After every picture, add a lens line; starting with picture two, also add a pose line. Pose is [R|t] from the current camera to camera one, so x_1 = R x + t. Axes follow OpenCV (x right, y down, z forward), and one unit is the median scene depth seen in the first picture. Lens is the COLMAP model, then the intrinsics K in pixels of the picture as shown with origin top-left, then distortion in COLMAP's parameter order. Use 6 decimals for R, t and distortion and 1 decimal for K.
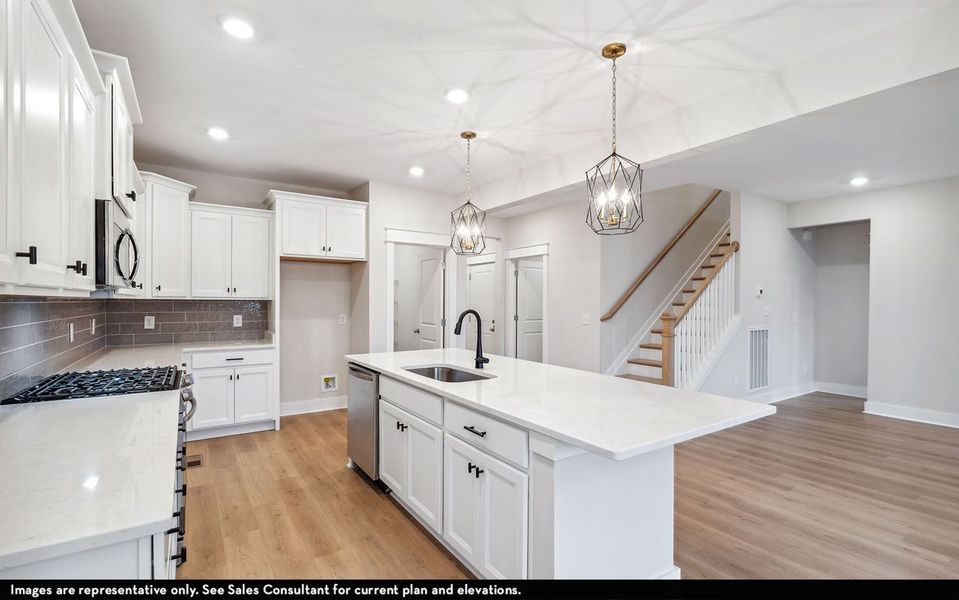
lens RADIAL K [[437.5, 0, 479.5], [0, 437.5, 300.0], [0, 0, 1]] dist [-0.015833, -0.000110]
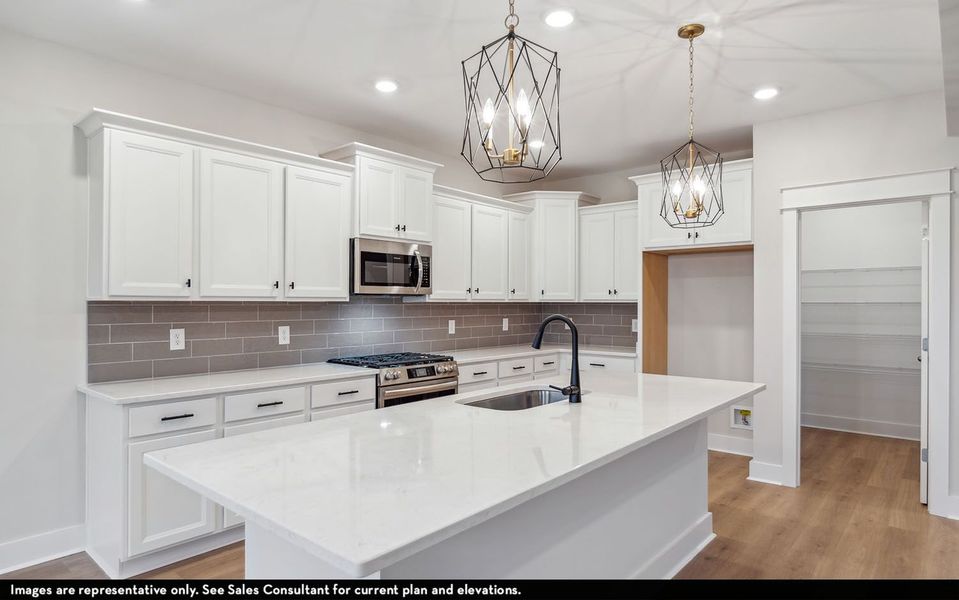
lens RADIAL K [[551.6, 0, 479.5], [0, 551.6, 300.0], [0, 0, 1]] dist [0.000272, -0.000092]
pose [[0.266048, -0.007434, -0.963931, 0.647987], [0.001807, 0.999972, -0.007213, 0.002827], [0.963958, 0.000178, 0.266054, 0.519687]]
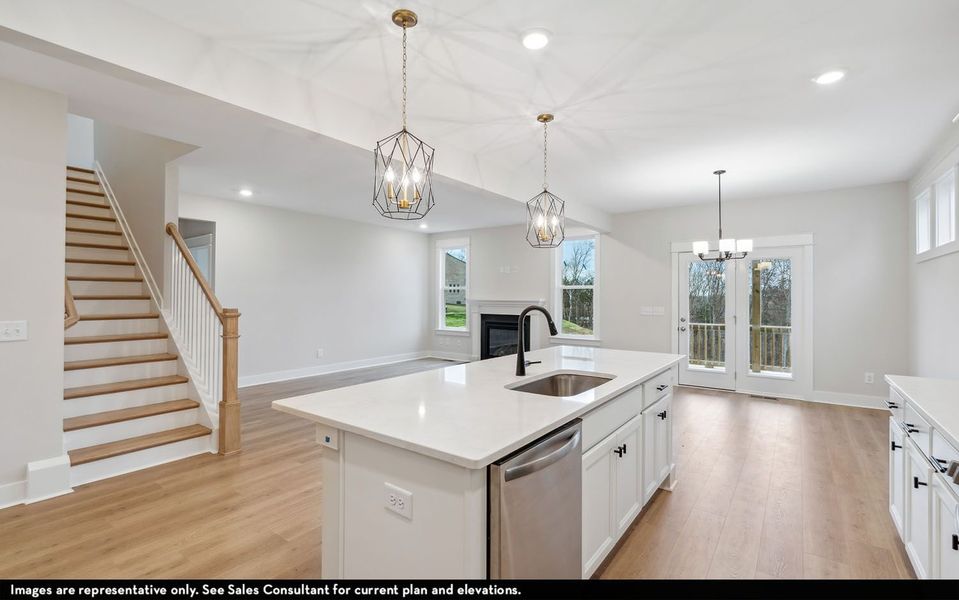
lens RADIAL K [[431.3, 0, 474.6], [0, 431.3, 293.7], [0, 0, 1]] dist [-0.014407, -0.000093]
pose [[-0.331172, 0.003884, 0.943562, -0.621480], [-0.006041, 0.999962, -0.006236, 0.002973], [-0.943551, -0.007765, -0.331136, 1.122358]]
